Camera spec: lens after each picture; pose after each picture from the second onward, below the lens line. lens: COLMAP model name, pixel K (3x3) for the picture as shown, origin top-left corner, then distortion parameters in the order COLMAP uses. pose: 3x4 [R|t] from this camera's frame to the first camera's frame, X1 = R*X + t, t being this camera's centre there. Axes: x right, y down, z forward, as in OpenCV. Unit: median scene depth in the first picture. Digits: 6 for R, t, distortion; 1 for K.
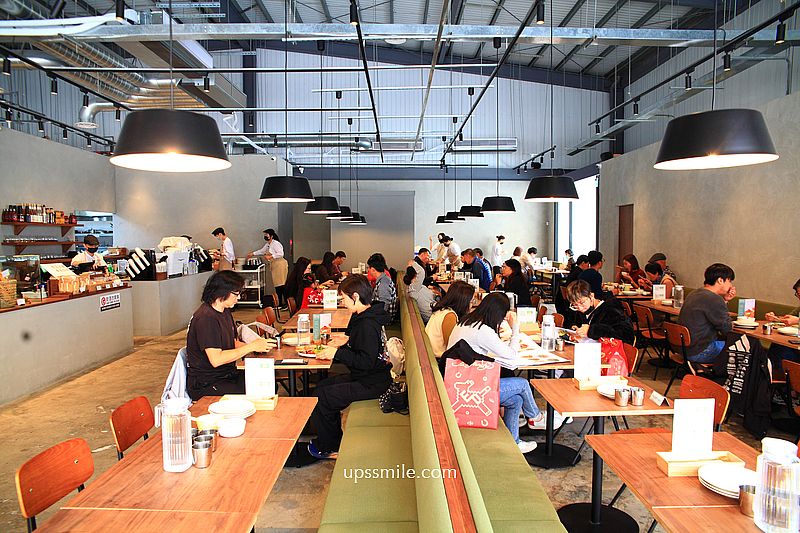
lens RADIAL K [[589.4, 0, 400.0], [0, 589.4, 266.5], [0, 0, 1]] dist [-0.003649, 0.005877]
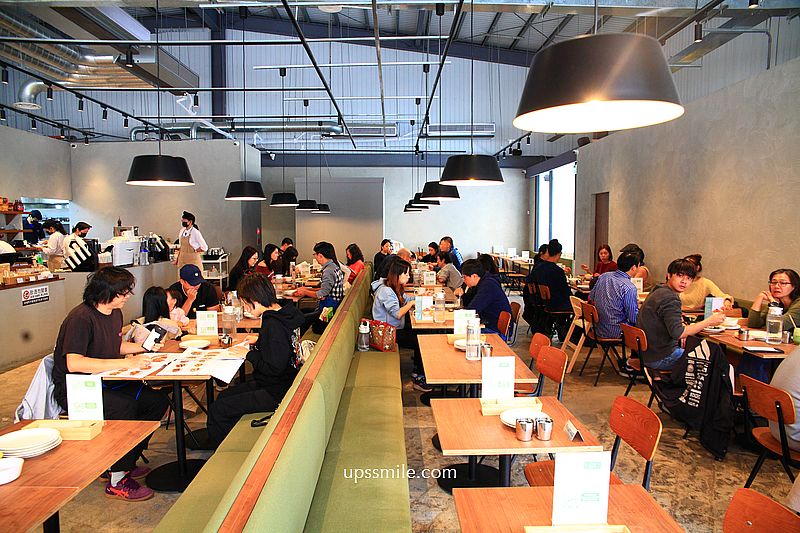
lens RADIAL K [[581.6, 0, 400.0], [0, 581.6, 266.5], [0, 0, 1]] dist [0.002614, 0.003157]
pose [[0.999995, 0.003016, 0.000770, 0.067349], [-0.003031, 0.999786, 0.020488, -0.005164], [-0.000708, -0.020490, 0.999790, 0.069911]]
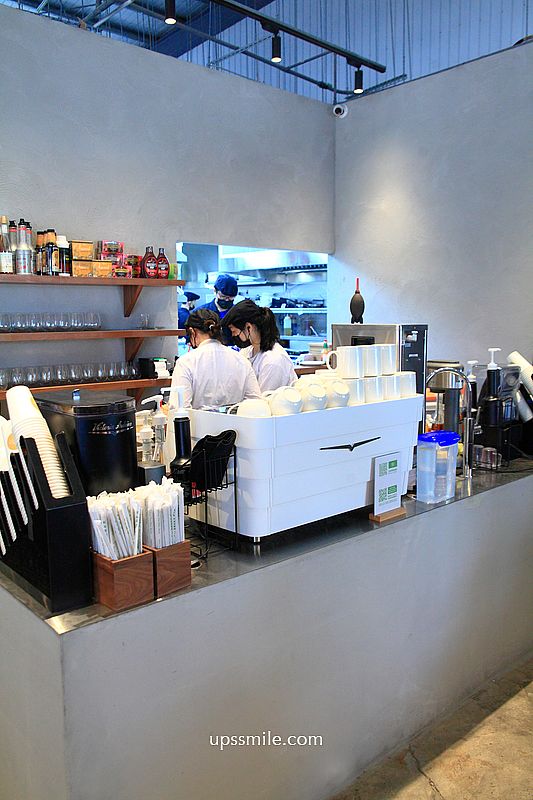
lens RADIAL K [[637.6, 0, 266.5], [0, 637.6, 400.0], [0, 0, 1]] dist [-0.004656, -0.001687]
pose [[0.669719, 0.100402, -0.735796, -0.266995], [-0.039549, 0.994234, 0.099669, -0.048404], [0.741561, -0.037650, 0.669828, 0.929244]]
